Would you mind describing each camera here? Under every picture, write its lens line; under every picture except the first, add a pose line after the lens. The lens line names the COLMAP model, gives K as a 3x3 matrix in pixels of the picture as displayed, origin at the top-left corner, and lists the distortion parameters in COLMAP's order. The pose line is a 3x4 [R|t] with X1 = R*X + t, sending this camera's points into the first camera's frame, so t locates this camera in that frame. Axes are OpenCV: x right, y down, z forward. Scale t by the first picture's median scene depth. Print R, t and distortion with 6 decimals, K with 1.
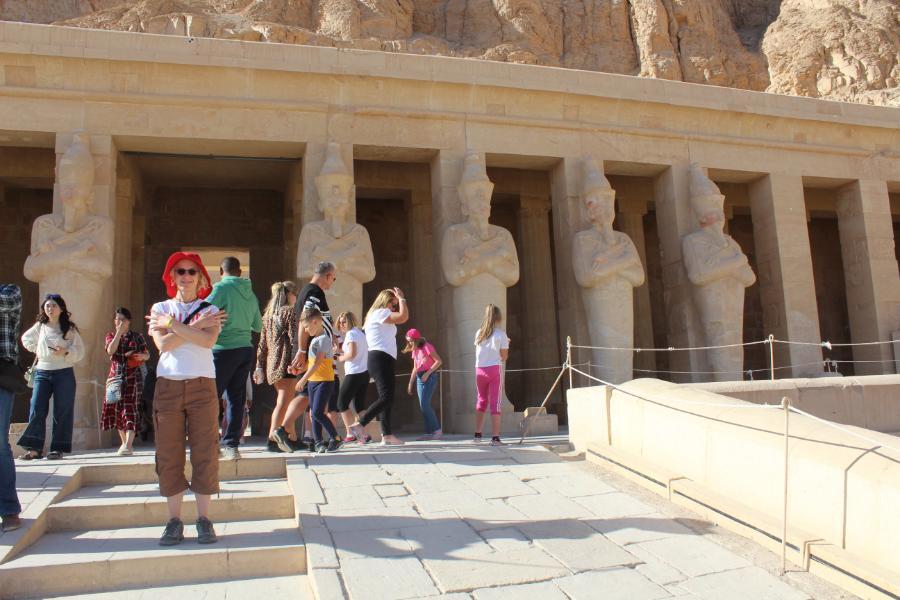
lens RADIAL K [[766.3, 0, 450.0], [0, 766.3, 300.0], [0, 0, 1]] dist [-0.168572, 0.175514]
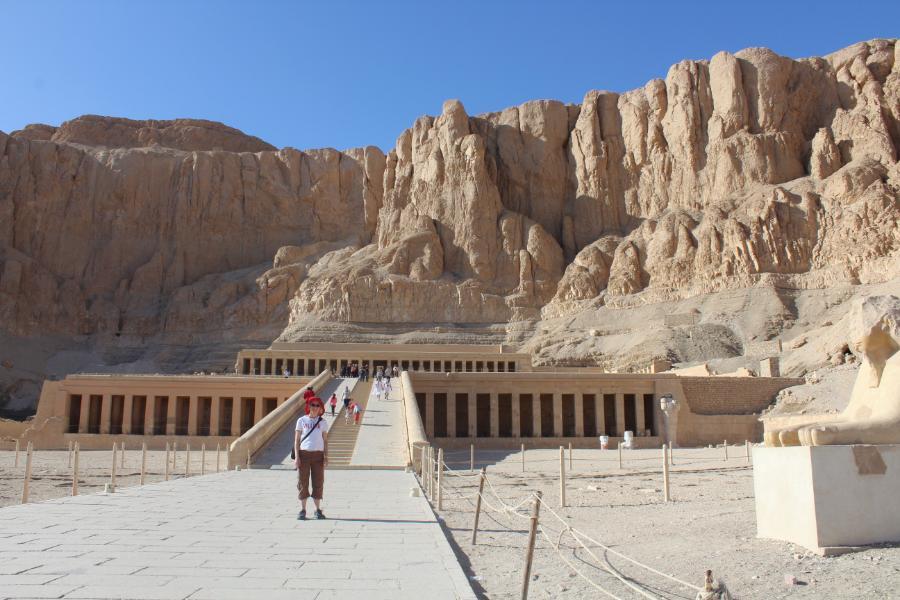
lens RADIAL K [[766.3, 0, 450.0], [0, 766.3, 300.0], [0, 0, 1]] dist [-0.168572, 0.175514]
pose [[0.981032, -0.001262, -0.193841, 0.592488], [-0.009367, 0.998502, -0.053905, -0.093573], [0.193618, 0.054698, 0.979551, -2.033160]]
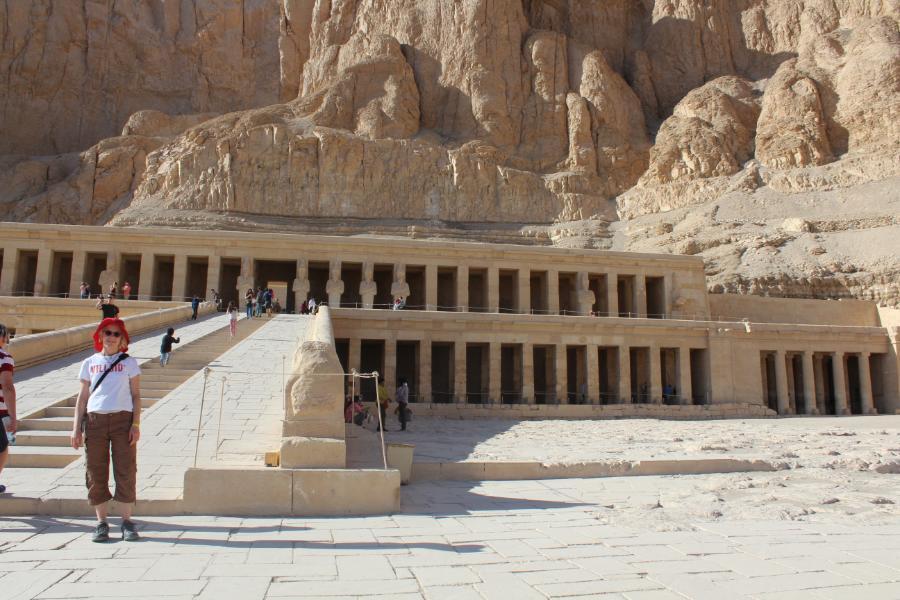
lens RADIAL K [[766.3, 0, 450.0], [0, 766.3, 300.0], [0, 0, 1]] dist [-0.168572, 0.175514]
pose [[0.994220, 0.029993, -0.103086, 0.193235], [-0.031734, 0.999379, -0.015293, 0.010530], [0.102563, 0.018476, 0.994555, -0.548975]]
